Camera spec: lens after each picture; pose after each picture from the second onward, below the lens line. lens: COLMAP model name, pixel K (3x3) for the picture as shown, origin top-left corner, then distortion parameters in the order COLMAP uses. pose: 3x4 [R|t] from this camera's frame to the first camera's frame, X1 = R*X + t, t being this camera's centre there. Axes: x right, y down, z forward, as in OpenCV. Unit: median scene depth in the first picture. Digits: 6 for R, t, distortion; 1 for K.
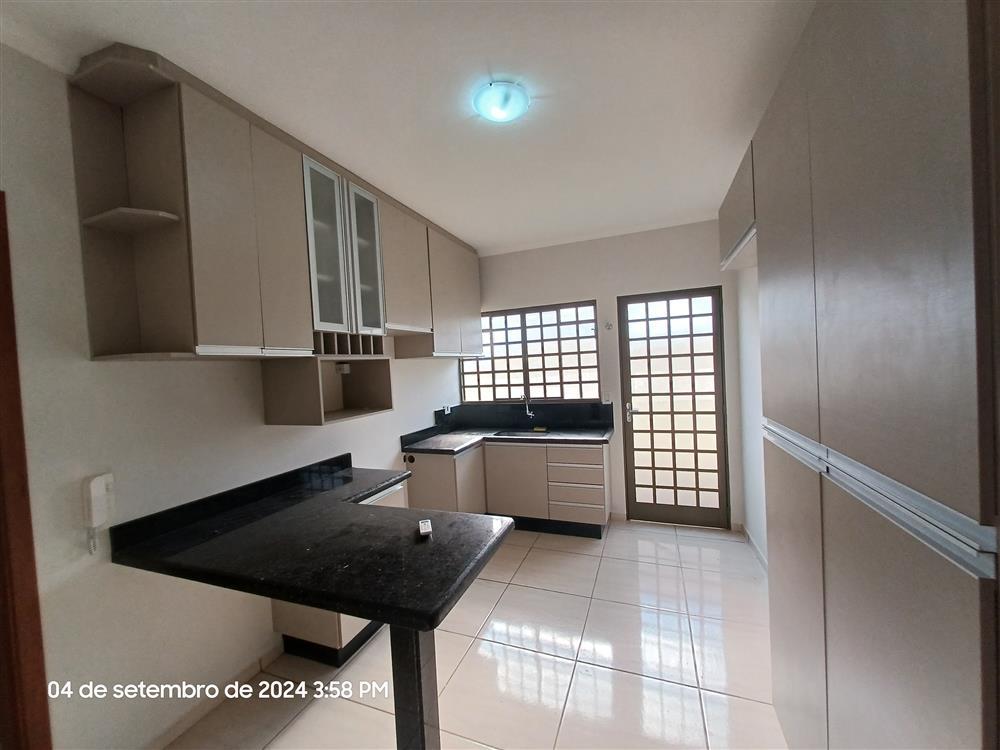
lens RADIAL K [[396.6, 0, 498.0], [0, 396.6, 376.9], [0, 0, 1]] dist [-0.000161, 0.000296]
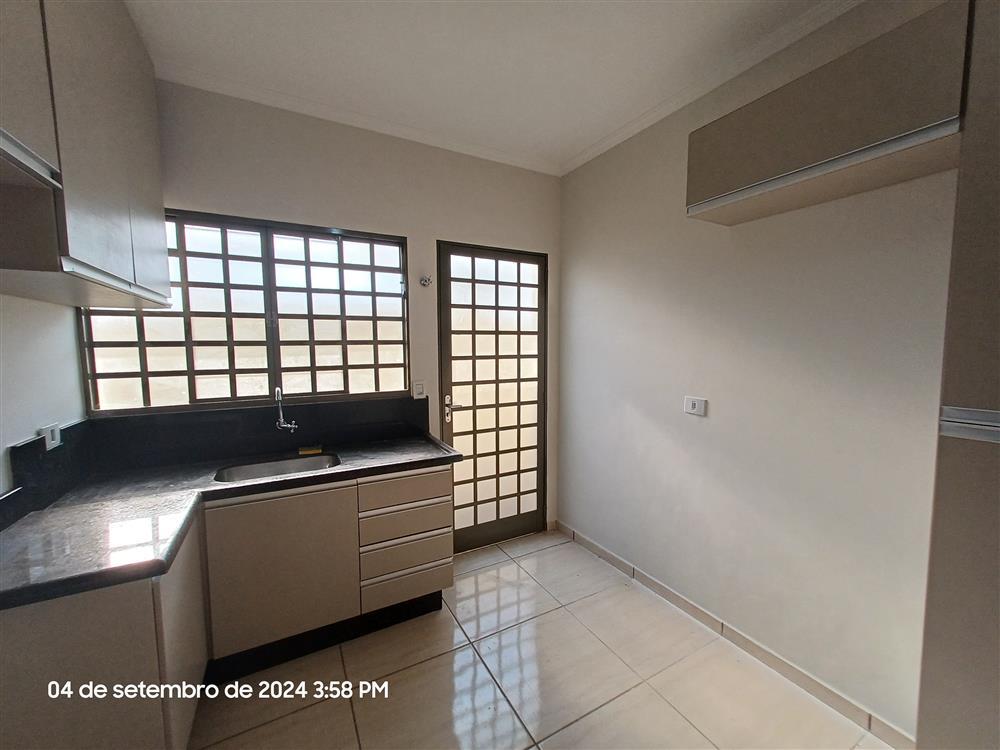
lens RADIAL K [[396.6, 0, 498.0], [0, 396.6, 376.9], [0, 0, 1]] dist [-0.000161, 0.000296]
pose [[0.644834, -0.014485, 0.764185, -0.150213], [-0.007722, 0.999646, 0.025464, 0.013622], [-0.764284, -0.022321, 0.644494, 0.463922]]
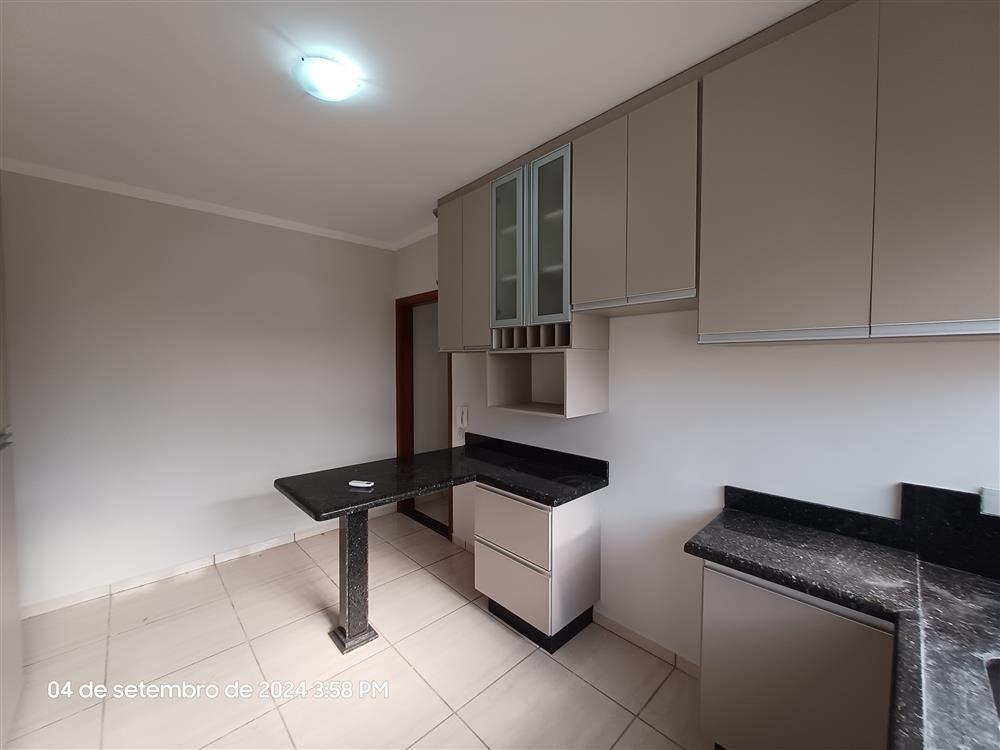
lens RADIAL K [[396.6, 0, 498.0], [0, 396.6, 376.9], [0, 0, 1]] dist [-0.000161, 0.000296]
pose [[-0.416422, 0.084076, -0.905276, 0.333936], [-0.003815, 0.995545, 0.094215, -0.045785], [0.909163, 0.042687, -0.414246, 0.809586]]
